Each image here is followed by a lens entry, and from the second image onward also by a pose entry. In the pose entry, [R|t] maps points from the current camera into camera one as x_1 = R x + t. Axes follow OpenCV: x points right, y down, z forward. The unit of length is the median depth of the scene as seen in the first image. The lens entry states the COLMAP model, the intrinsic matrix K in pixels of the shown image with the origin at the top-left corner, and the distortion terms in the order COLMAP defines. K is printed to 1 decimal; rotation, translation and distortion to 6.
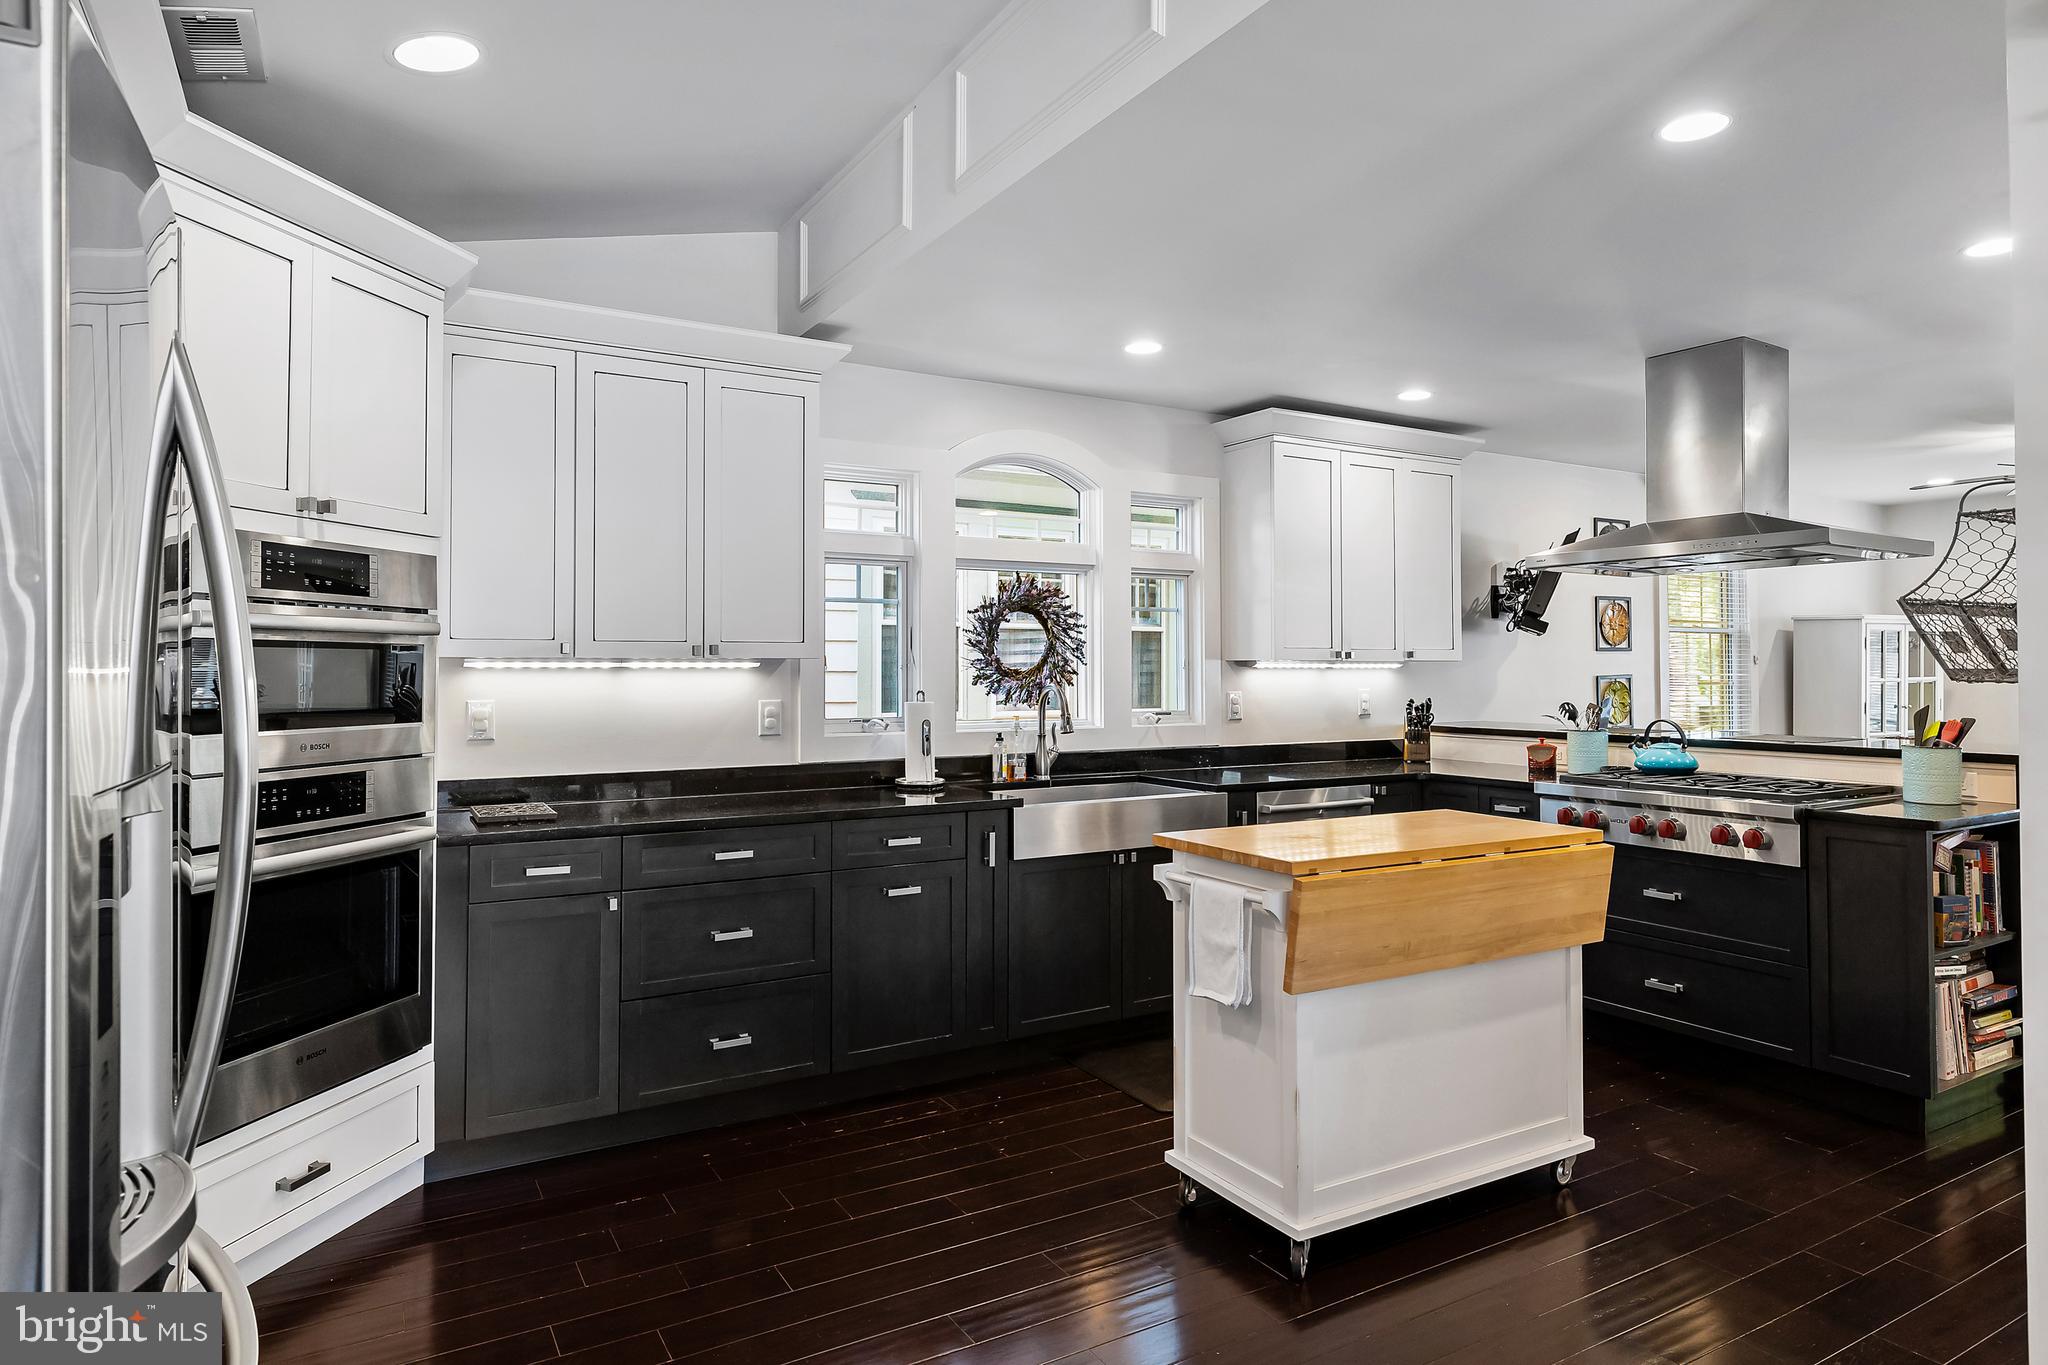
lens RADIAL K [[1160.5, 0, 1042.1], [0, 1160.5, 651.3], [0, 0, 1]] dist [0.000176, 0.001745]
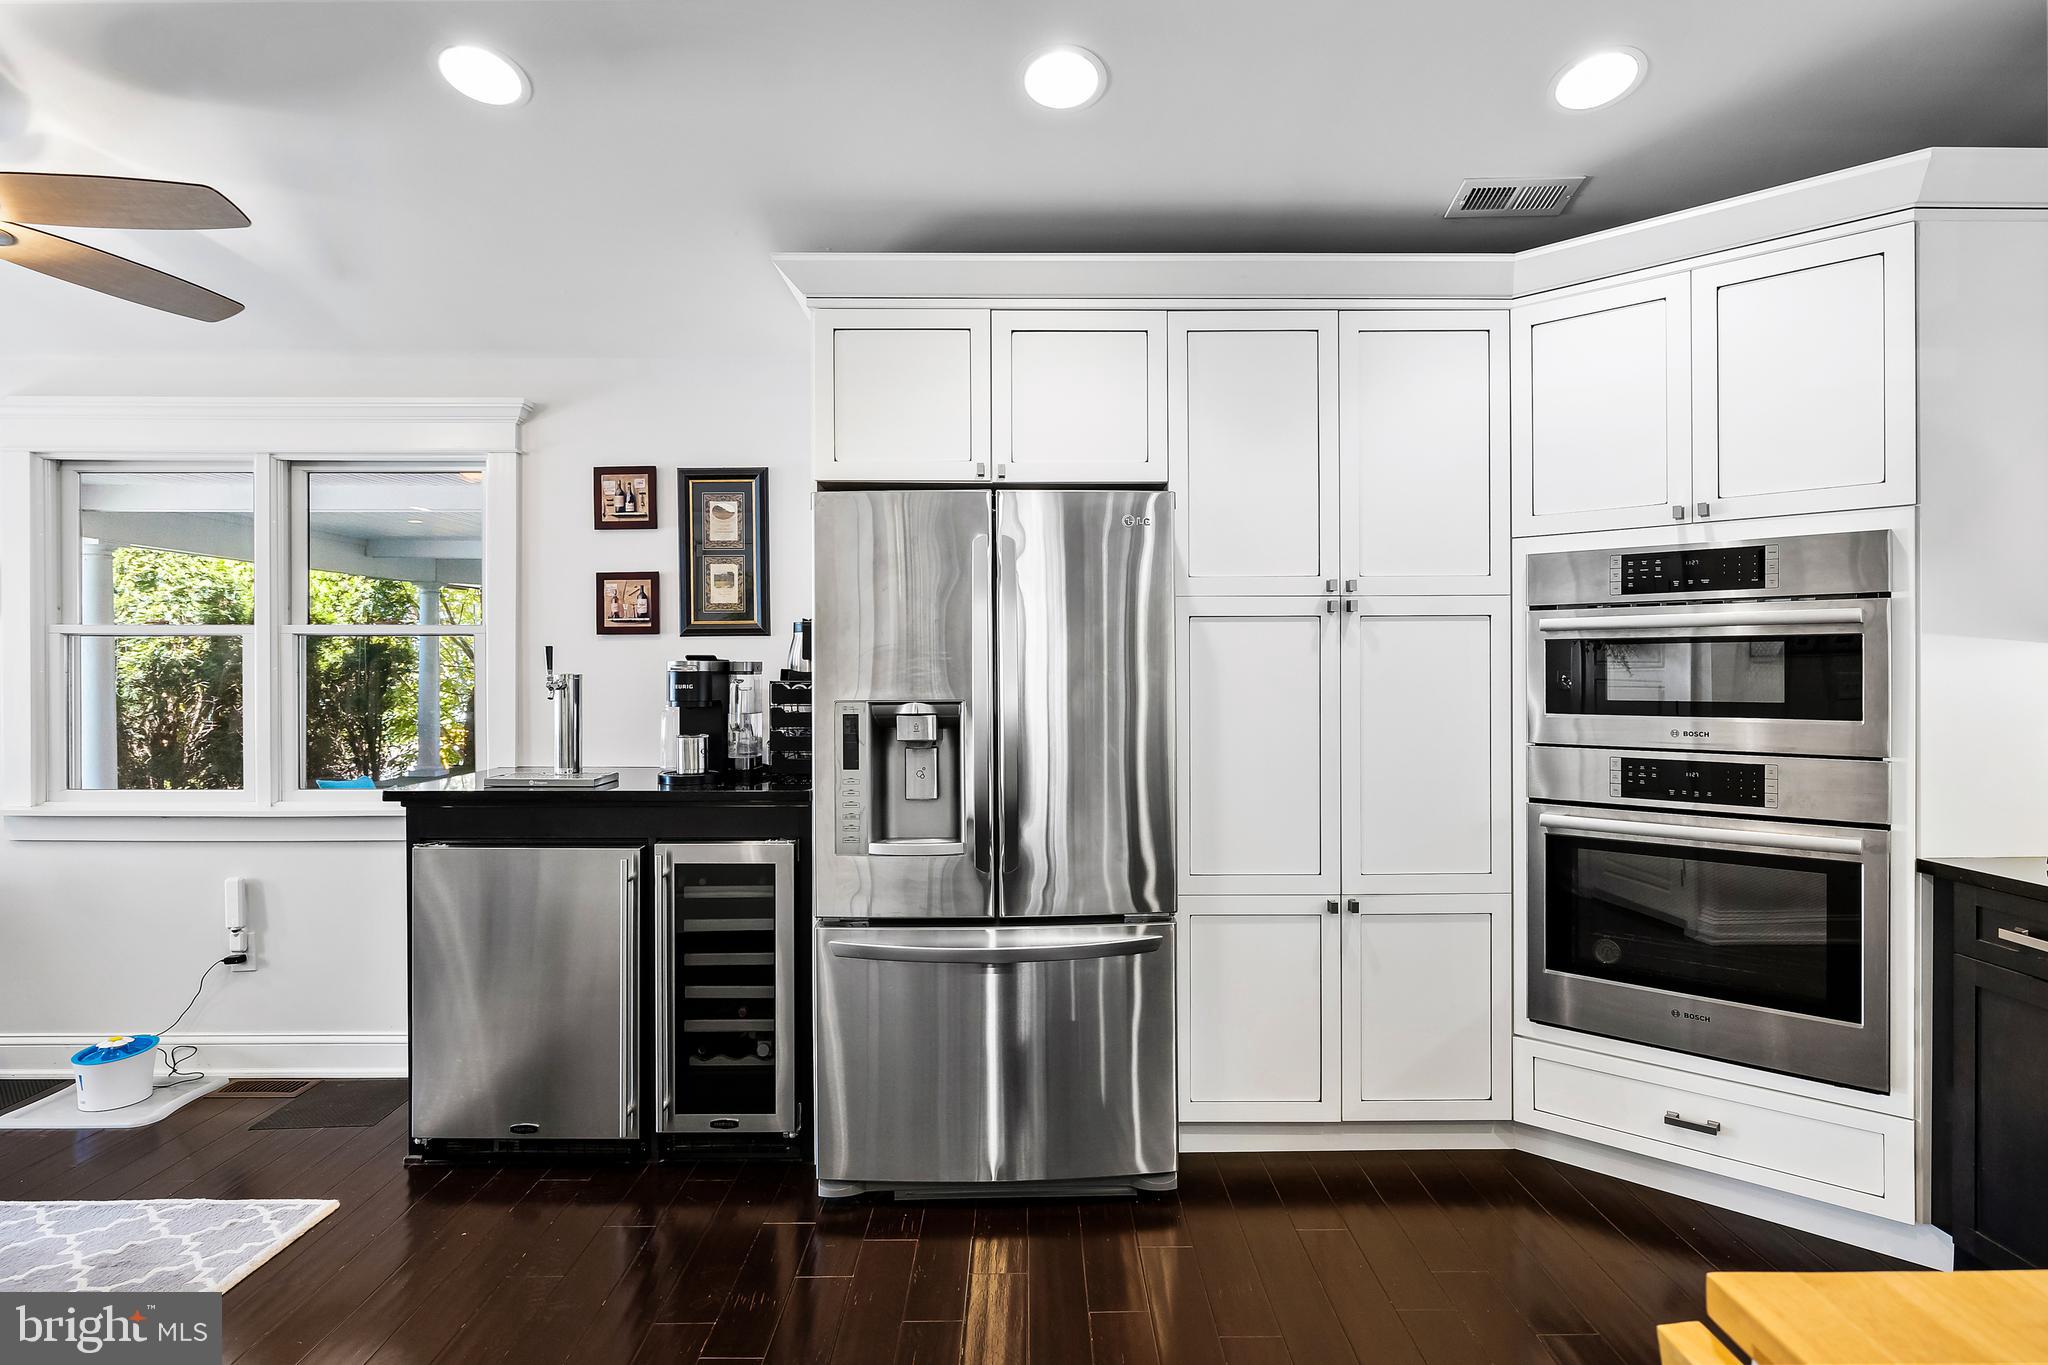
lens RADIAL K [[1085.6, 0, 1016.5], [0, 1085.6, 670.8], [0, 0, 1]] dist [-0.001987, 0.000052]
pose [[-0.504586, 0.006138, -0.863340, 0.338656], [0.018563, 0.999821, -0.003742, 0.009193], [0.863162, -0.017914, -0.504610, 0.577629]]
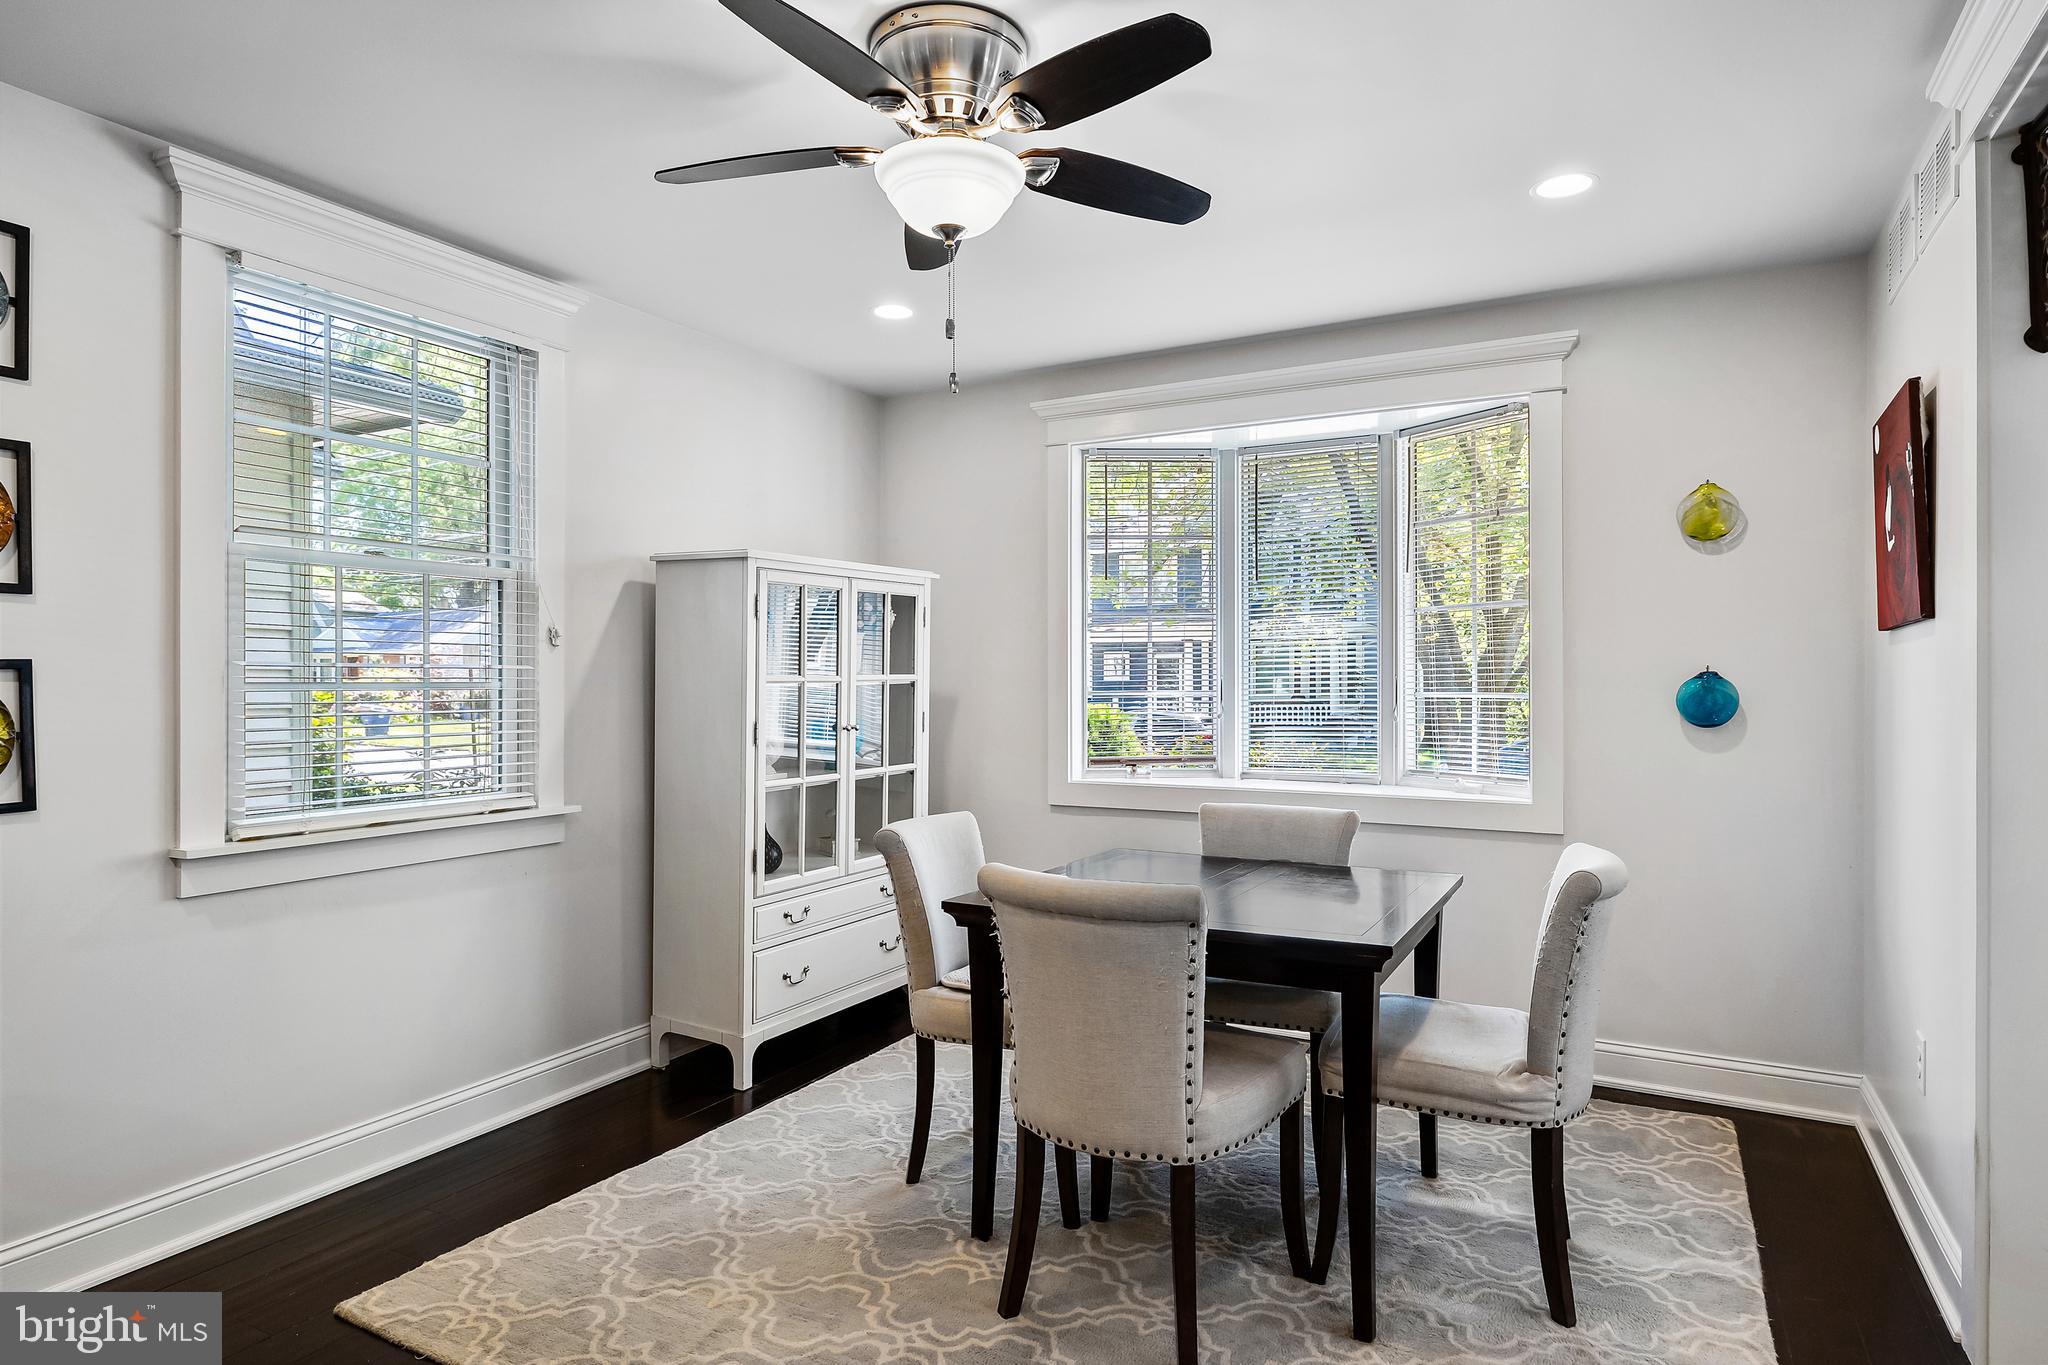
lens RADIAL K [[1160.5, 0, 1020.5], [0, 1160.5, 678.9], [0, 0, 1]] dist [0.000176, 0.001745]
pose [[0.854067, 0.001860, 0.520160, 0.891558], [-0.008512, 0.999910, 0.010401, 0.030087], [-0.520093, -0.013311, 0.854006, 0.833363]]
